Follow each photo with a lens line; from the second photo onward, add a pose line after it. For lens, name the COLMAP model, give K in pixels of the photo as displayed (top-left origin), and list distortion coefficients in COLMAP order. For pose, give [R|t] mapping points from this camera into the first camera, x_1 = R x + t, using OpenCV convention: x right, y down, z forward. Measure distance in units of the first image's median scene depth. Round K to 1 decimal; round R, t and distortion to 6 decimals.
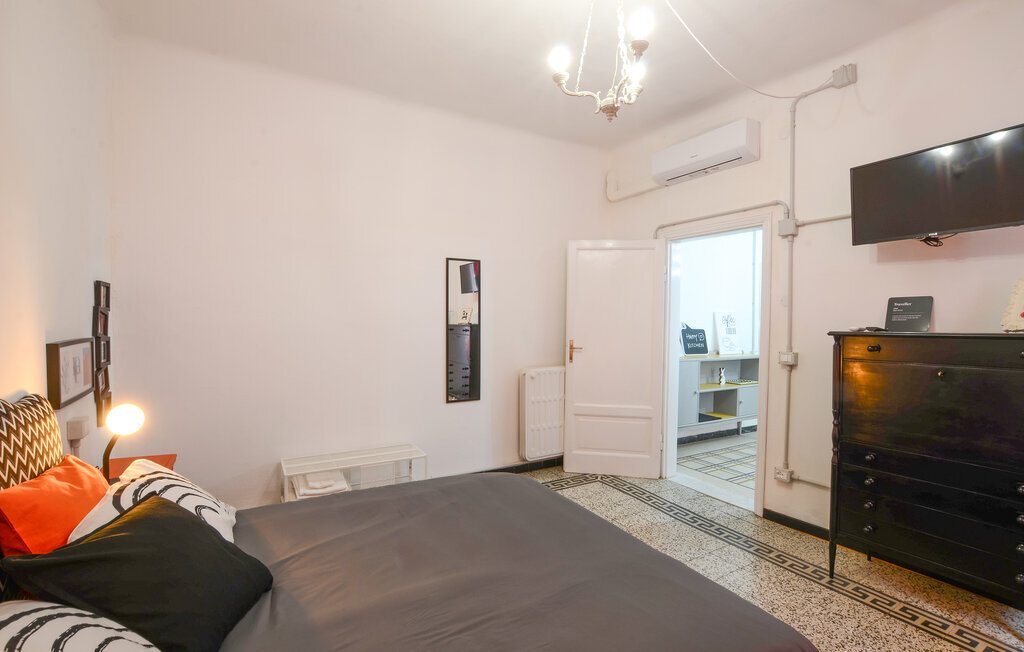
lens RADIAL K [[458.4, 0, 507.4], [0, 458.4, 331.8], [0, 0, 1]] dist [-0.039845, 0.007138]
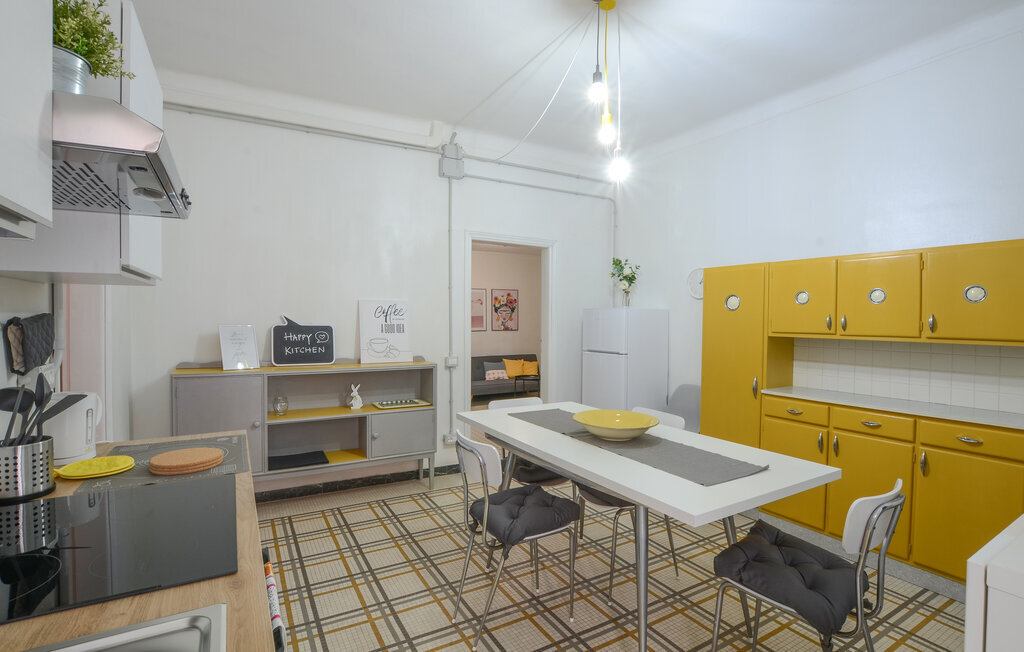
lens RADIAL K [[458.4, 0, 521.6], [0, 458.4, 338.1], [0, 0, 1]] dist [-0.039845, 0.007138]
pose [[0.999985, -0.005175, -0.001646, 0.716400], [0.005202, 0.999851, 0.016435, 0.002860], [0.001561, -0.016444, 0.999864, 0.336751]]
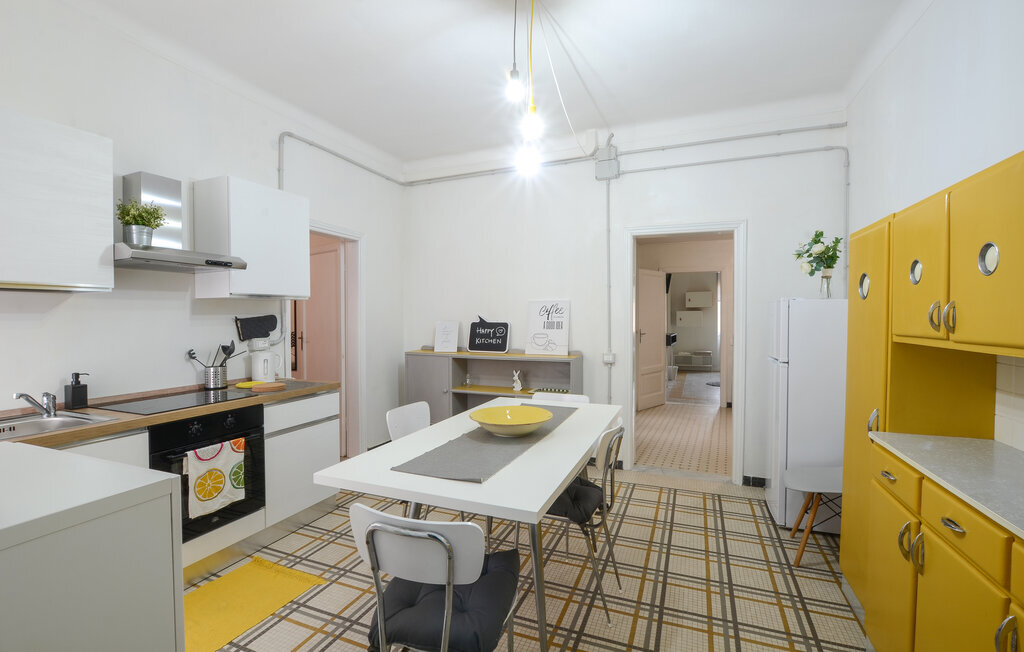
lens RADIAL K [[458.4, 0, 508.5], [0, 458.4, 323.9], [0, 0, 1]] dist [-0.039845, 0.007138]
pose [[0.610912, -0.000829, -0.791698, 1.108591], [-0.010709, 0.999899, -0.009310, 0.004750], [0.791626, 0.014166, 0.610842, 0.488908]]
